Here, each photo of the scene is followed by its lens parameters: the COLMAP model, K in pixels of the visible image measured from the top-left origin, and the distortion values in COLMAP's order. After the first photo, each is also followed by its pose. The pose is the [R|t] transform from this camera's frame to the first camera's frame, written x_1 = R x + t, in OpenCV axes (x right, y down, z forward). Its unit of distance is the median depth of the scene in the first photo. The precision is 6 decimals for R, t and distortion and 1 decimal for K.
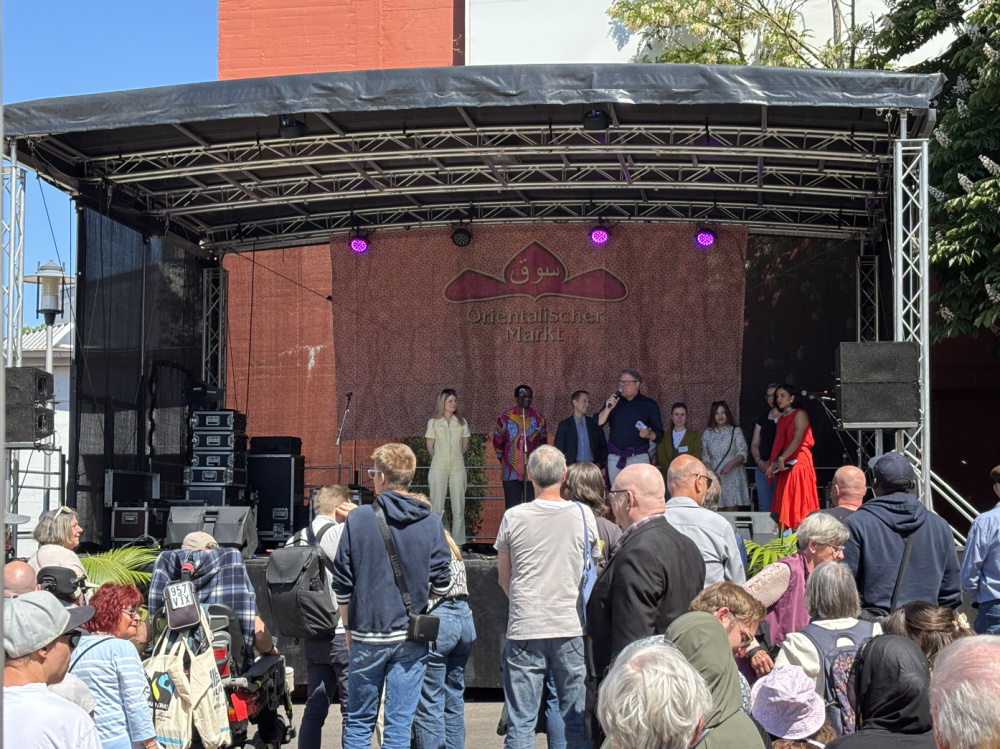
lens RADIAL K [[1741.3, 0, 500.0], [0, 1741.3, 374.5], [0, 0, 1]] dist [0.232704, -0.048994]
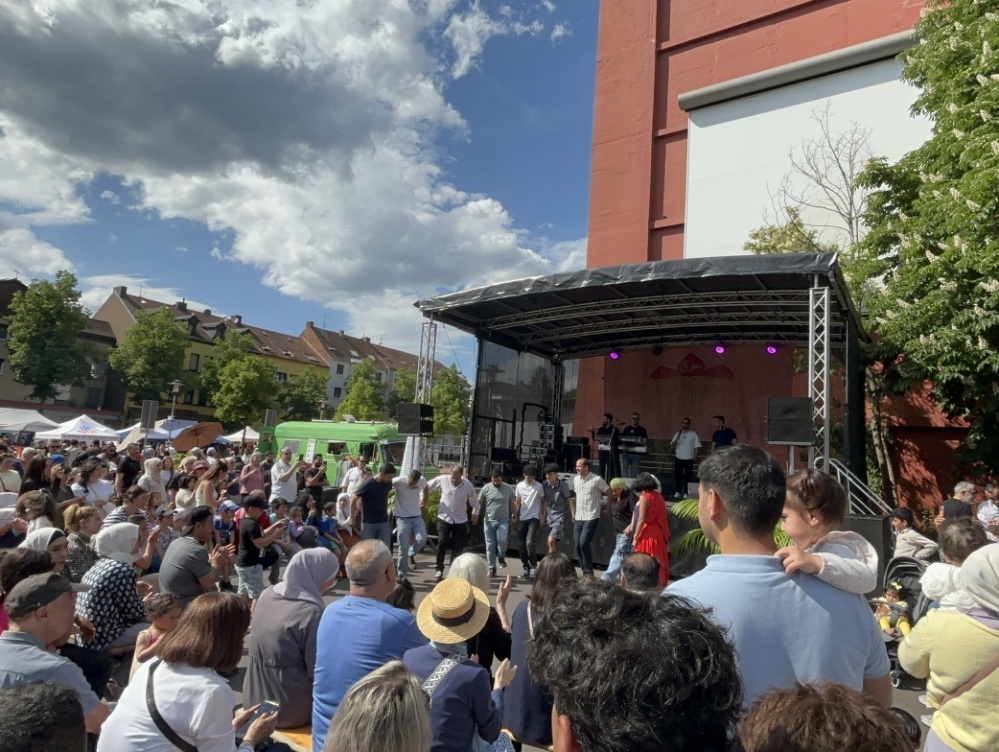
lens RADIAL K [[626.4, 0, 499.5], [0, 626.4, 376.0], [0, 0, 1]] dist [-0.021391, 0.000015]
pose [[0.897354, 0.000091, -0.441312, 0.154209], [-0.026406, 0.998219, -0.053489, 0.001965], [0.440521, 0.059652, 0.895758, 0.192326]]
